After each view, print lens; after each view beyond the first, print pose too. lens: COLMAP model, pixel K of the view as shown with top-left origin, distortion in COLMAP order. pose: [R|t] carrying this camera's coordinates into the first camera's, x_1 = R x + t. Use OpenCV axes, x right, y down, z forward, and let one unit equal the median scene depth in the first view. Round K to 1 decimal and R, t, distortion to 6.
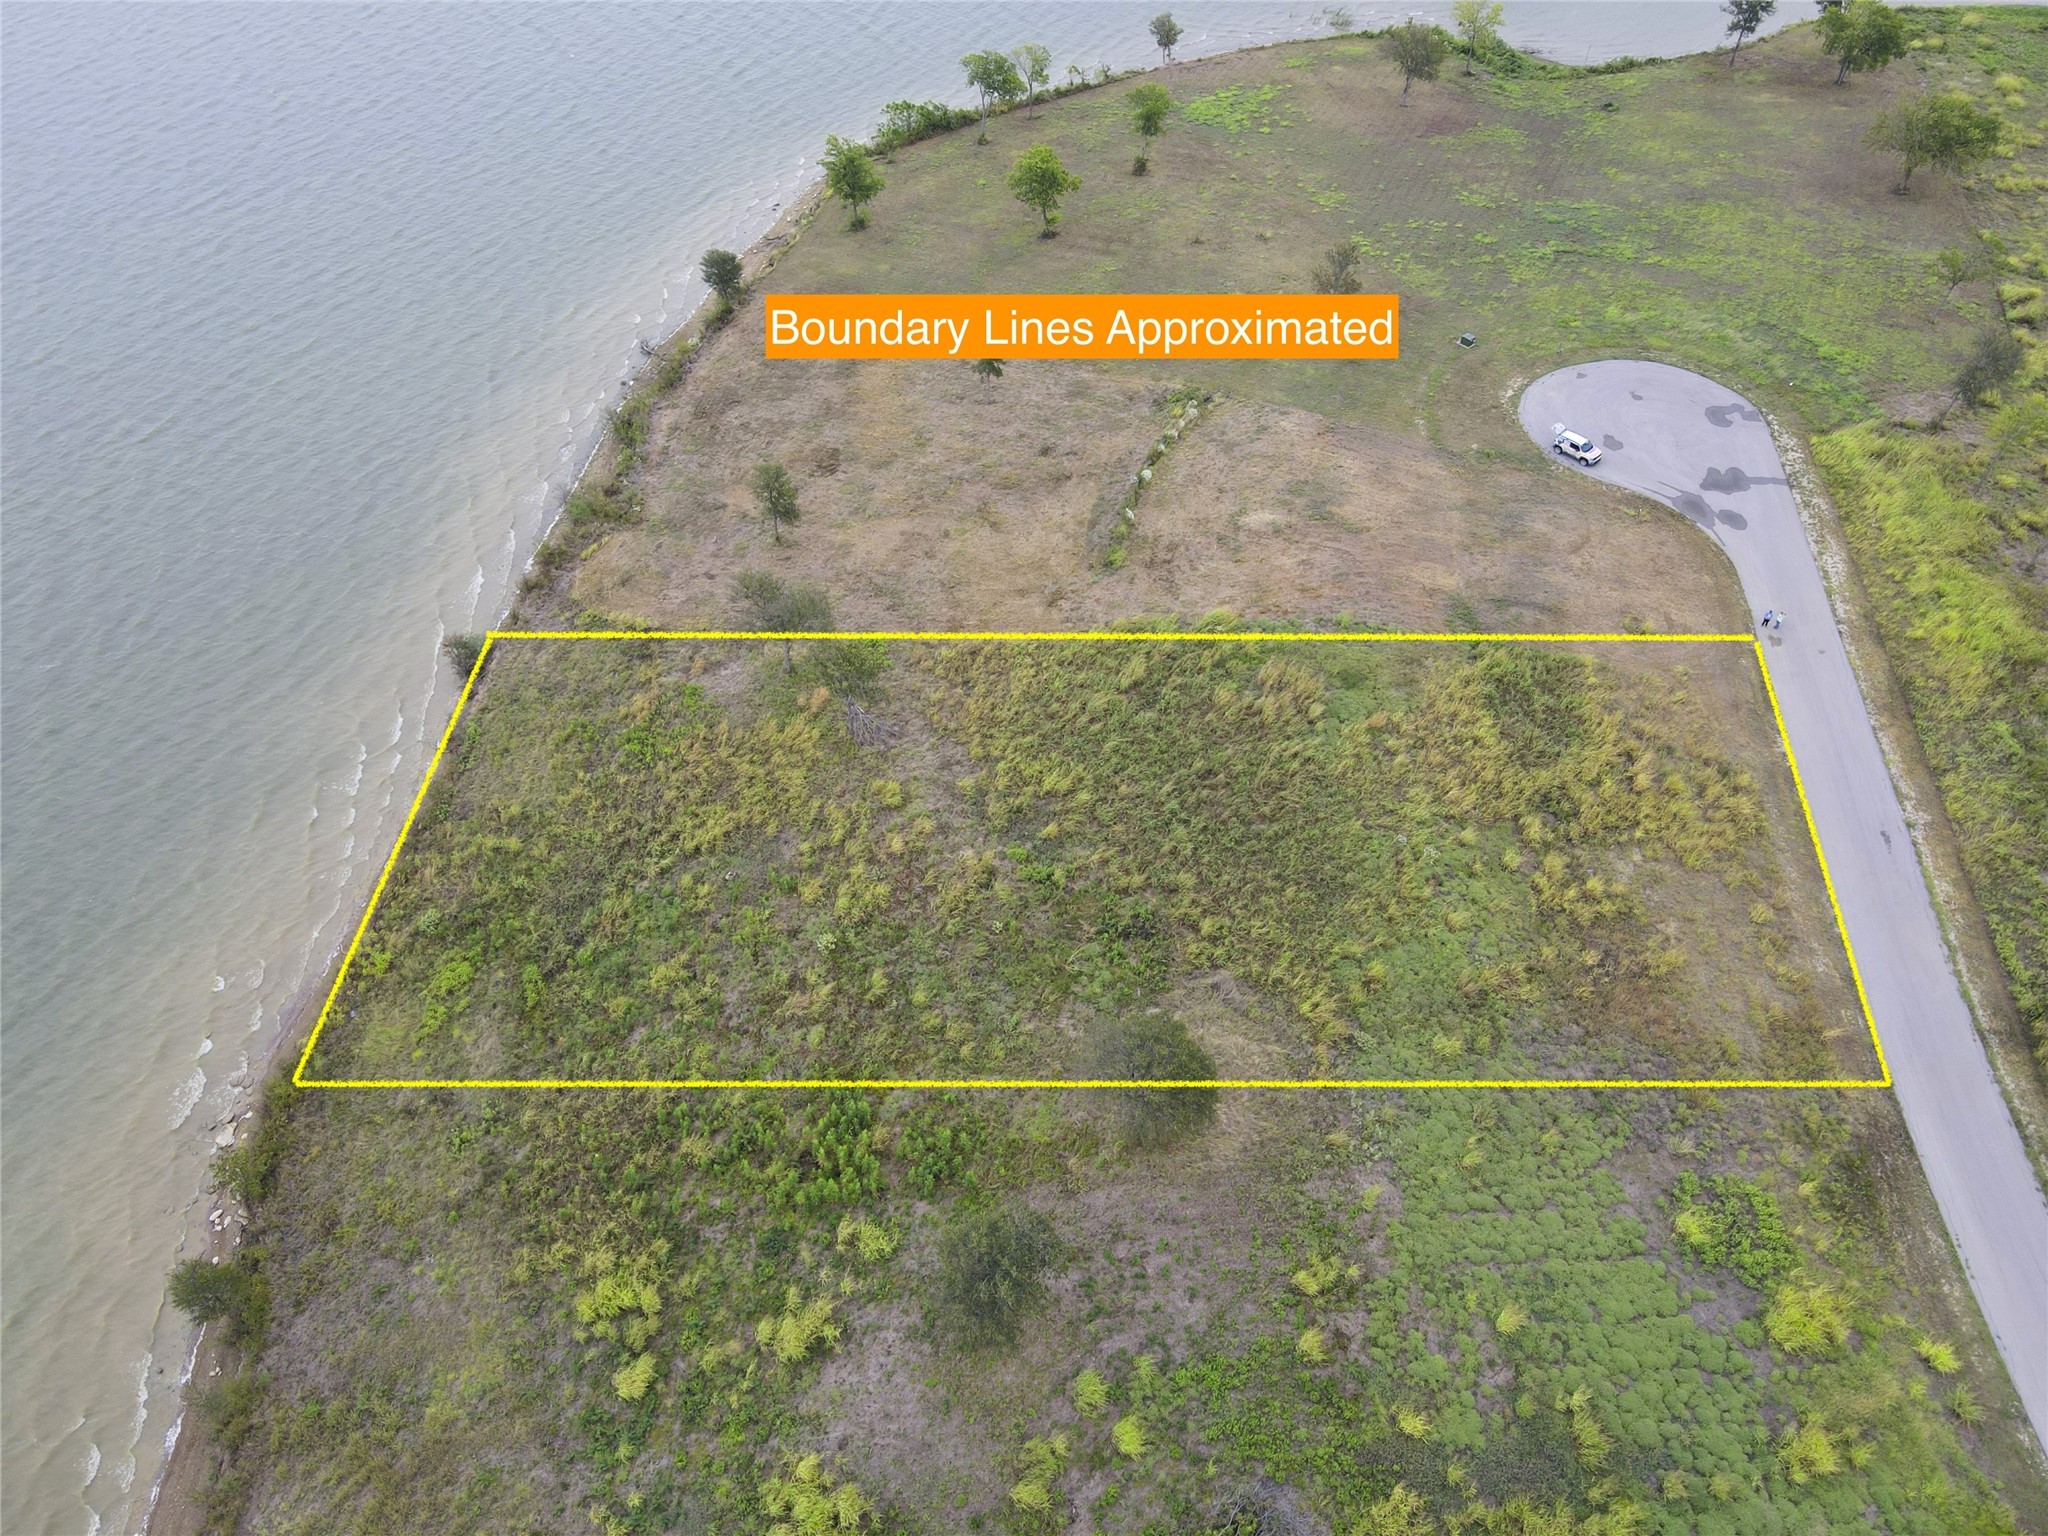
lens RADIAL K [[1480.0, 0, 1024.0], [0, 1480.0, 768.0], [0, 0, 1]] dist [-0.002517, 0.015178]
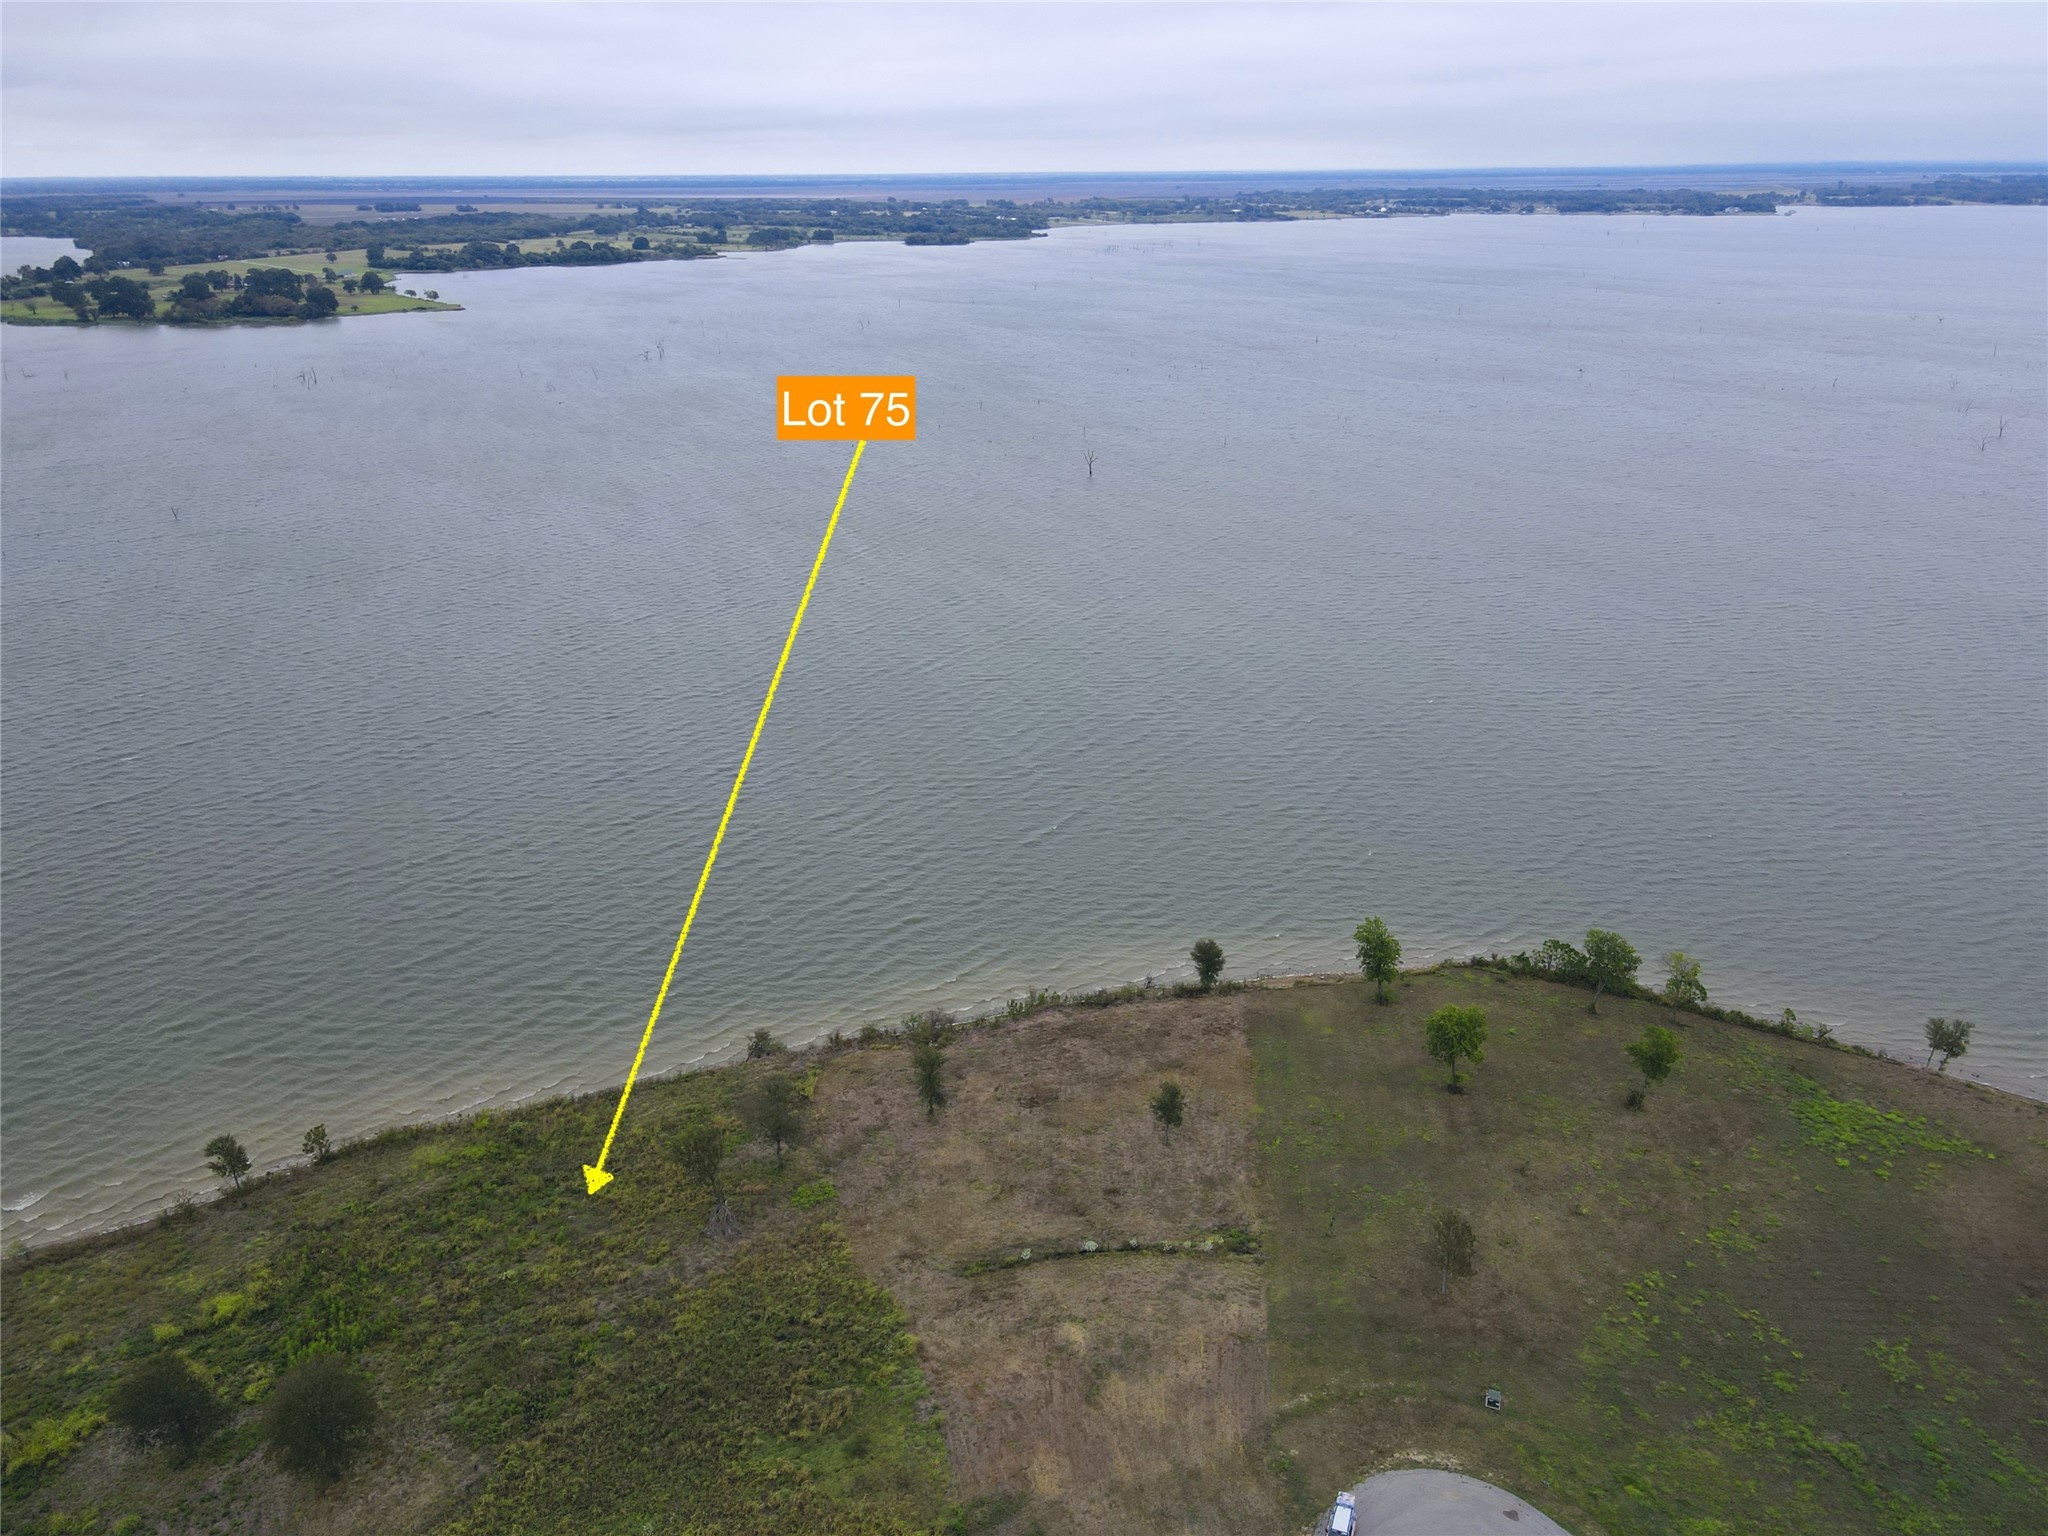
lens RADIAL K [[1480.0, 0, 1024.0], [0, 1480.0, 768.0], [0, 0, 1]] dist [-0.002517, 0.015178]
pose [[0.453208, 0.349711, -0.819942, 0.781668], [-0.651356, 0.757880, -0.036784, -0.375121], [0.608554, 0.550744, 0.571264, 0.173134]]
